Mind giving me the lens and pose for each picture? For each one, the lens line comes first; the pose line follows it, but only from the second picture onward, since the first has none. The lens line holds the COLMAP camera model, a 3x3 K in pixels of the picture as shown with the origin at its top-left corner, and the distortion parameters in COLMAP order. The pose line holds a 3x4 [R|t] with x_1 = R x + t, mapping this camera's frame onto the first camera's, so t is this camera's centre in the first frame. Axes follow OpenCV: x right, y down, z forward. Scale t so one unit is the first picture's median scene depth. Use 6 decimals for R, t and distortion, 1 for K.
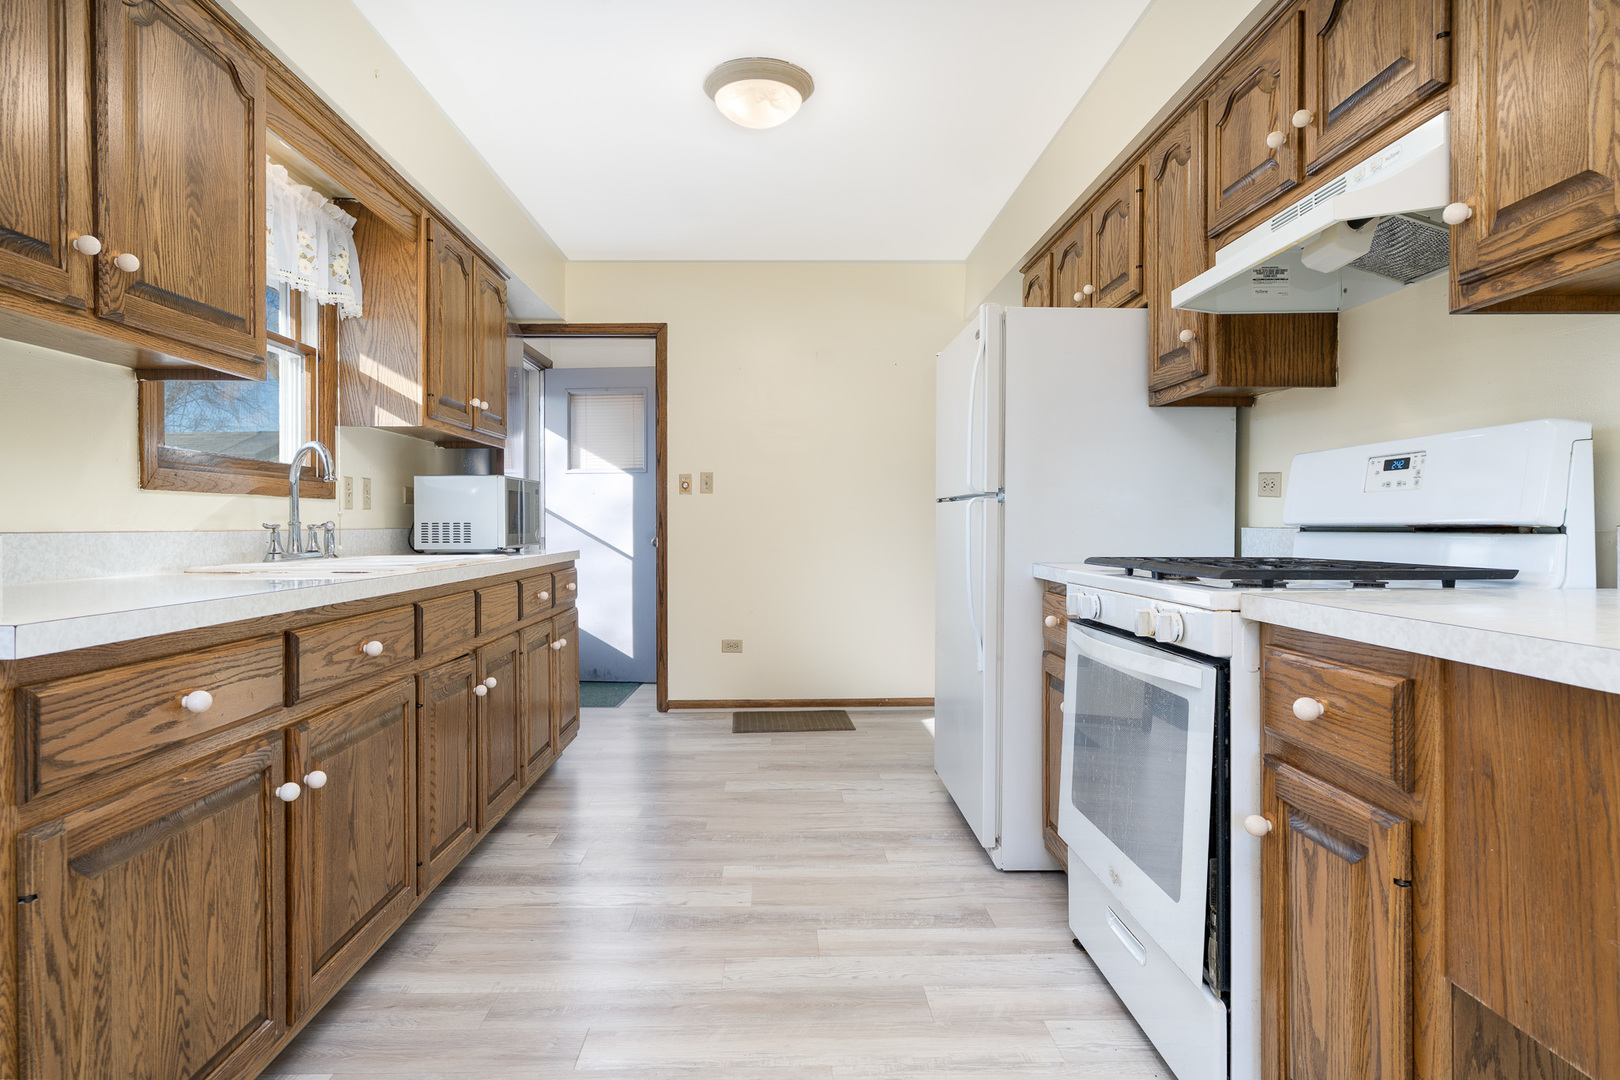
lens RADIAL K [[918.2, 0, 803.9], [0, 918.2, 521.1], [0, 0, 1]] dist [0.000029, 0.000273]
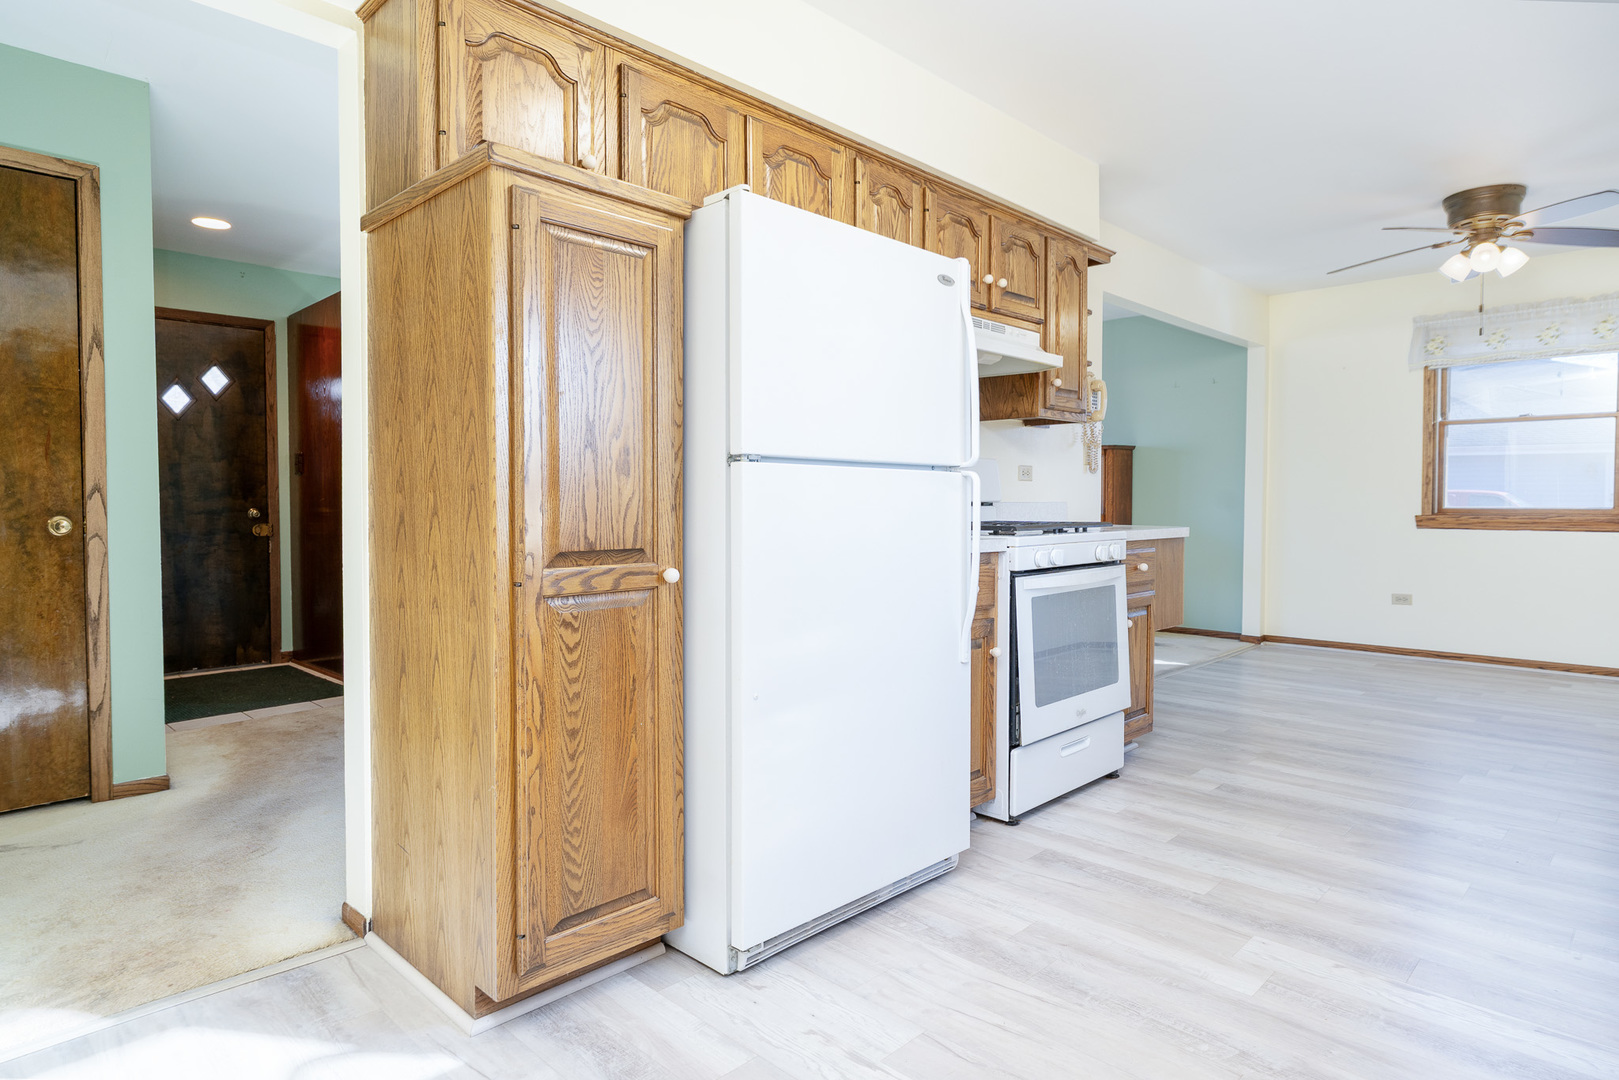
lens RADIAL K [[917.6, 0, 803.4], [0, 917.6, 521.1], [0, 0, 1]] dist [0.000029, 0.000273]
pose [[-0.696576, -0.014687, 0.717333, -0.408172], [-0.001853, 0.999824, 0.018672, 0.006811], [-0.717480, 0.011677, -0.696481, 2.052604]]
